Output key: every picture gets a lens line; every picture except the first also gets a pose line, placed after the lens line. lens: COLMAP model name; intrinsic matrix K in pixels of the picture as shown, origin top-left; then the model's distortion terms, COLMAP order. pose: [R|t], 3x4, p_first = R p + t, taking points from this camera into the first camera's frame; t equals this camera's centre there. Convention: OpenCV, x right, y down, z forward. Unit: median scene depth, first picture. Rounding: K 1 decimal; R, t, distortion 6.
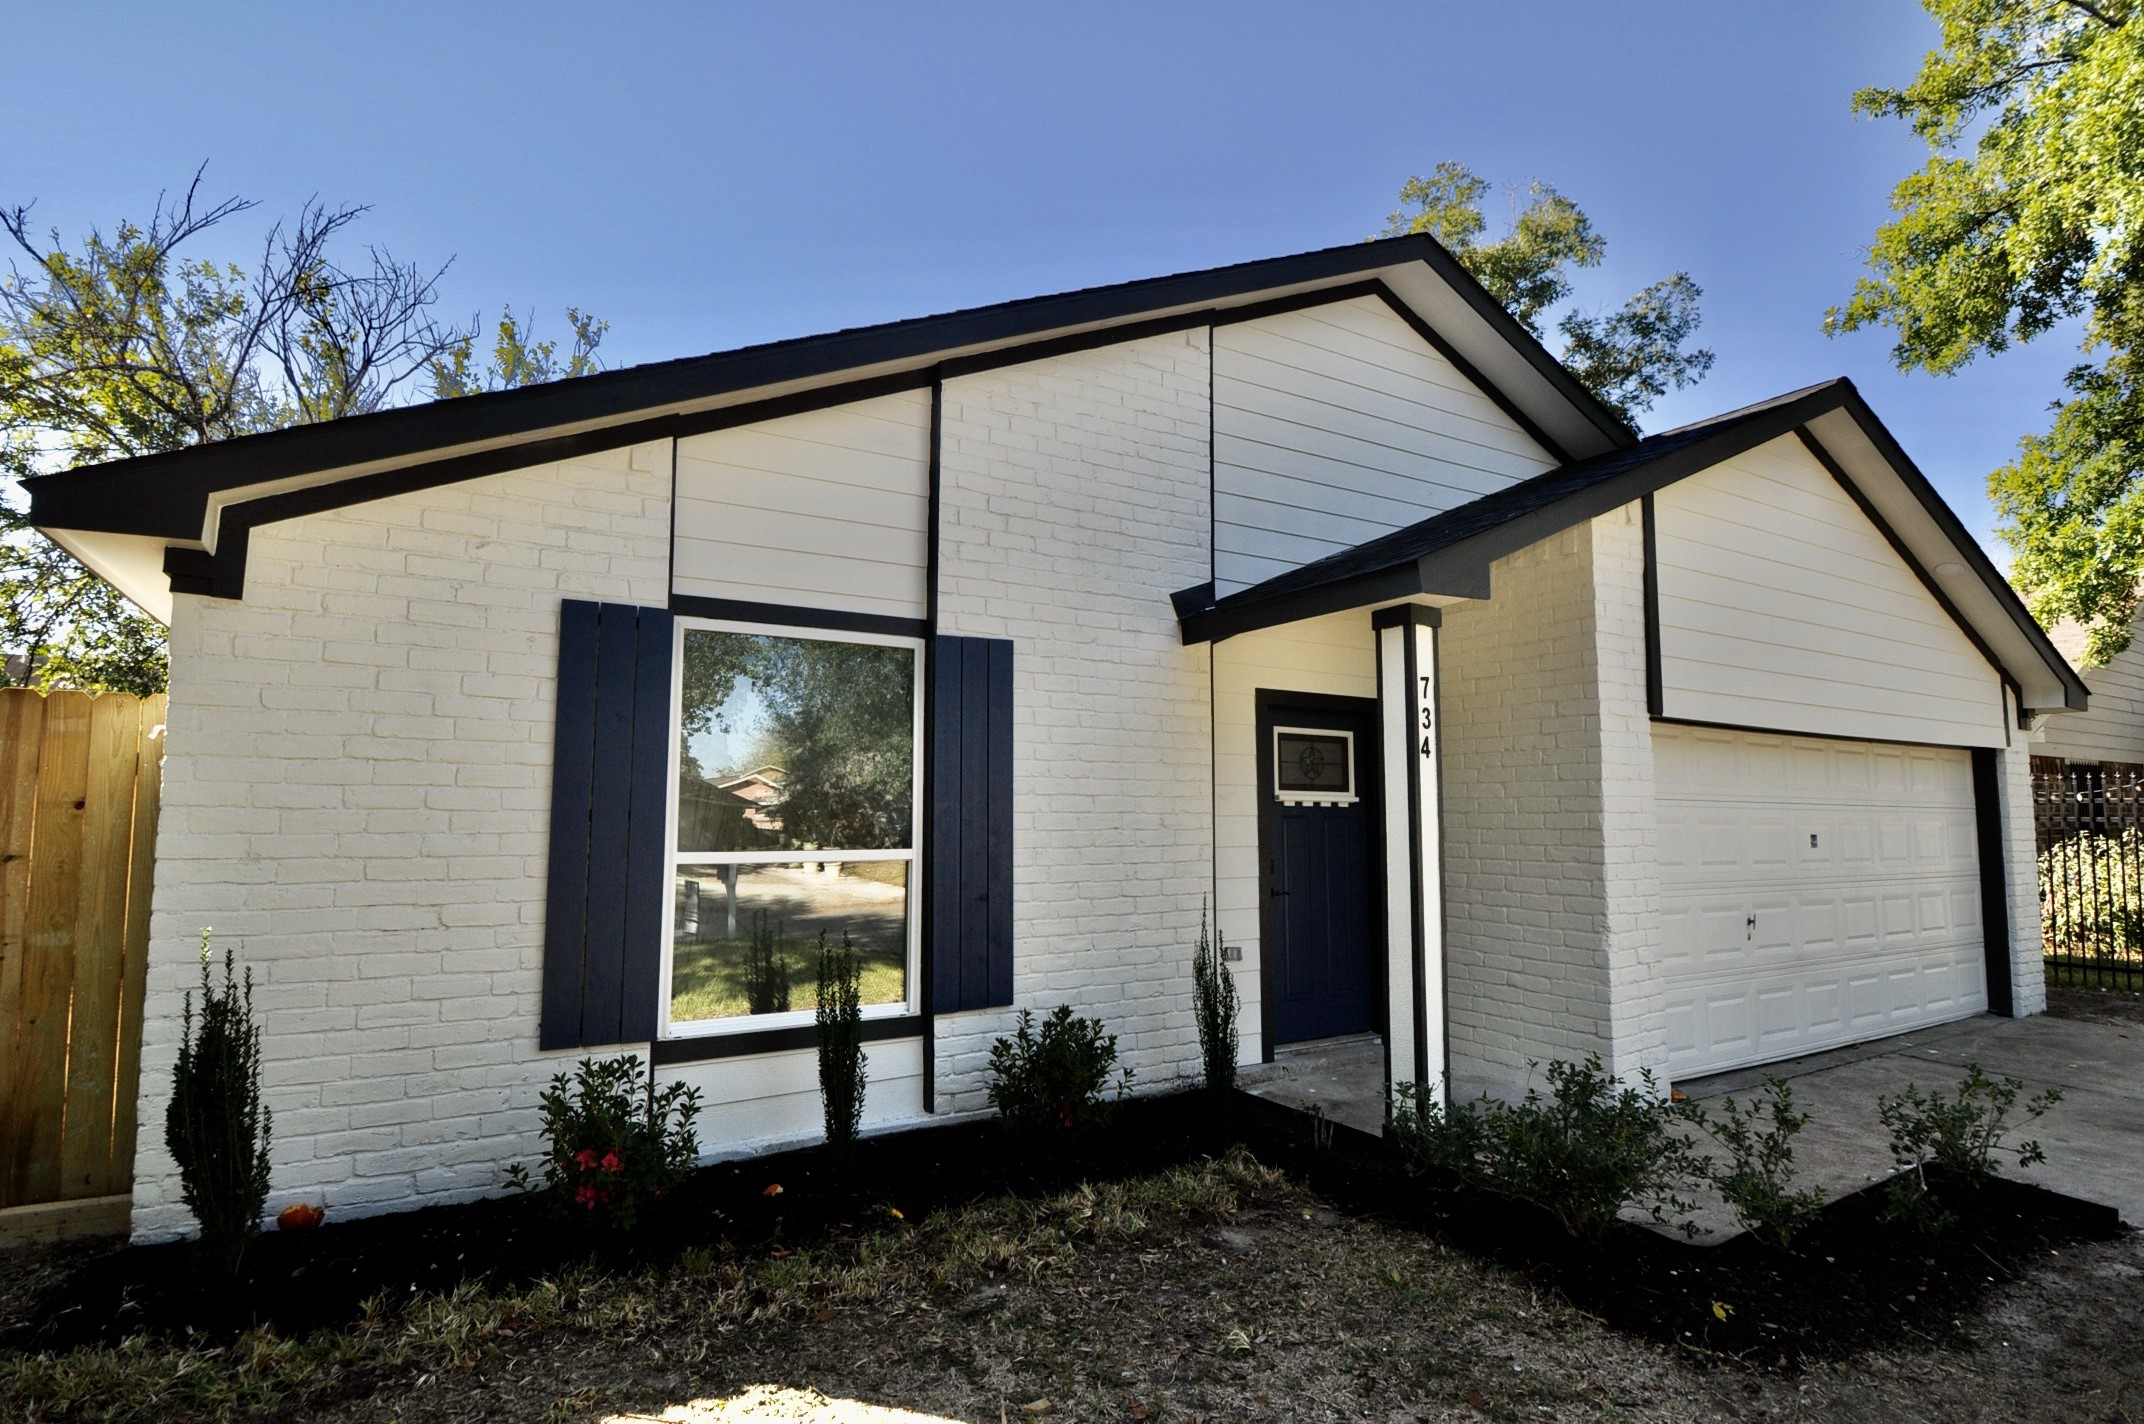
lens RADIAL K [[1042.7, 0, 1072.0], [0, 1042.7, 712.0], [0, 0, 1]] dist [0.000820, 0.000108]
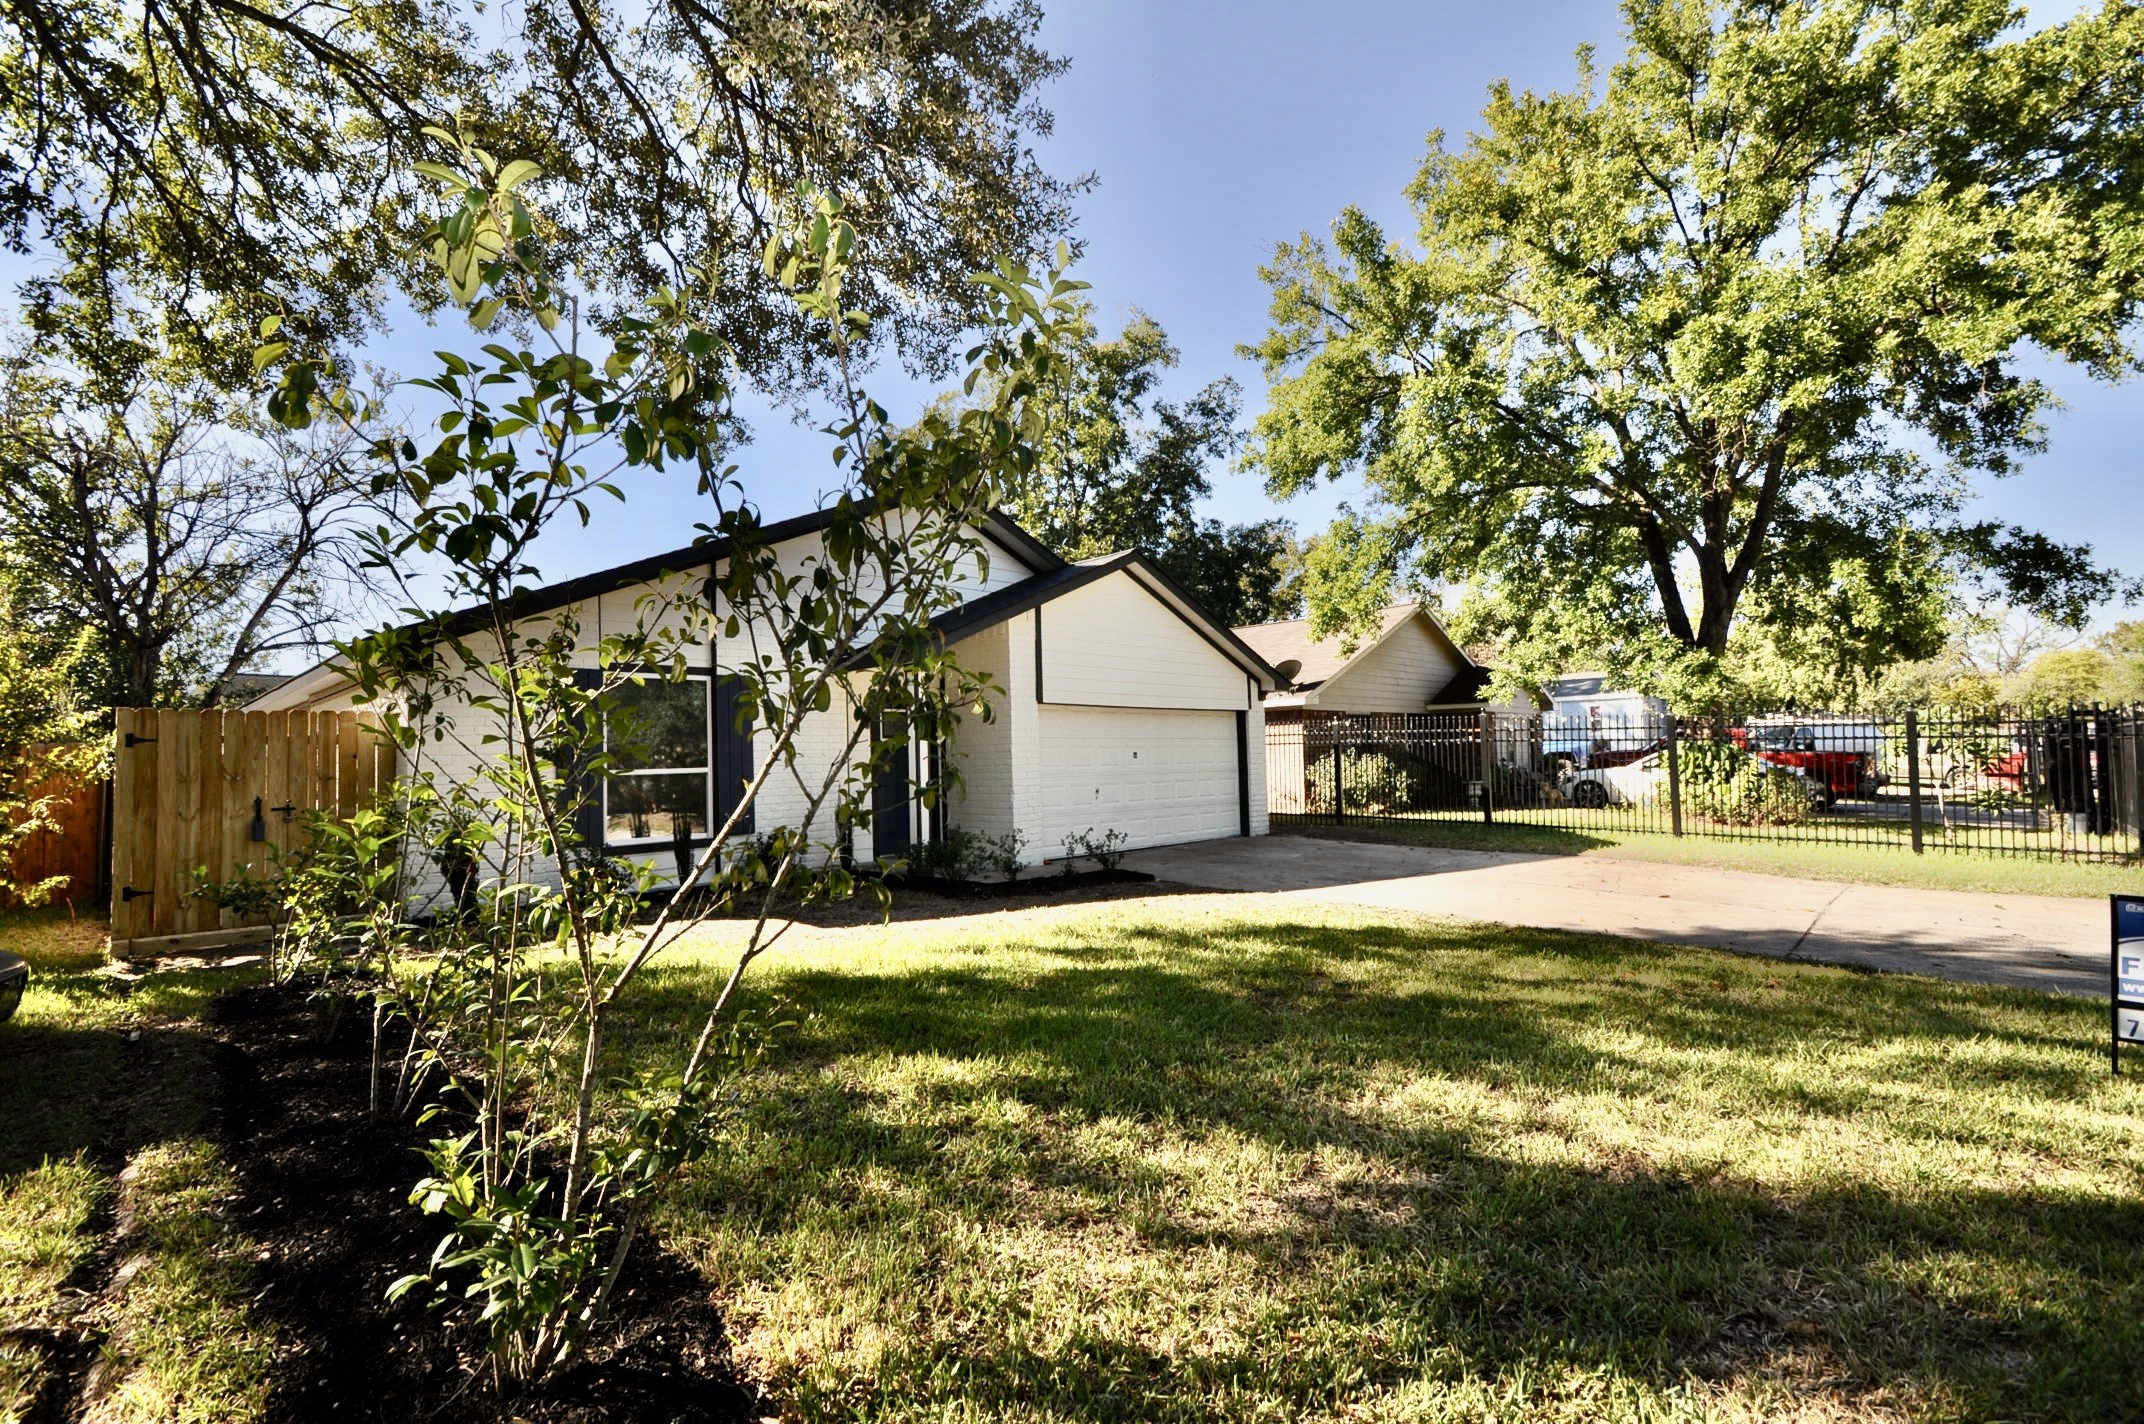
lens RADIAL K [[941.1, 0, 1044.4], [0, 941.1, 718.4], [0, 0, 1]] dist [0.015842, -0.015988]
pose [[0.973810, -0.013753, 0.226947, 0.064130], [-0.000047, 0.998157, 0.060690, -0.061628], [-0.227364, -0.059111, 0.972014, -0.741311]]
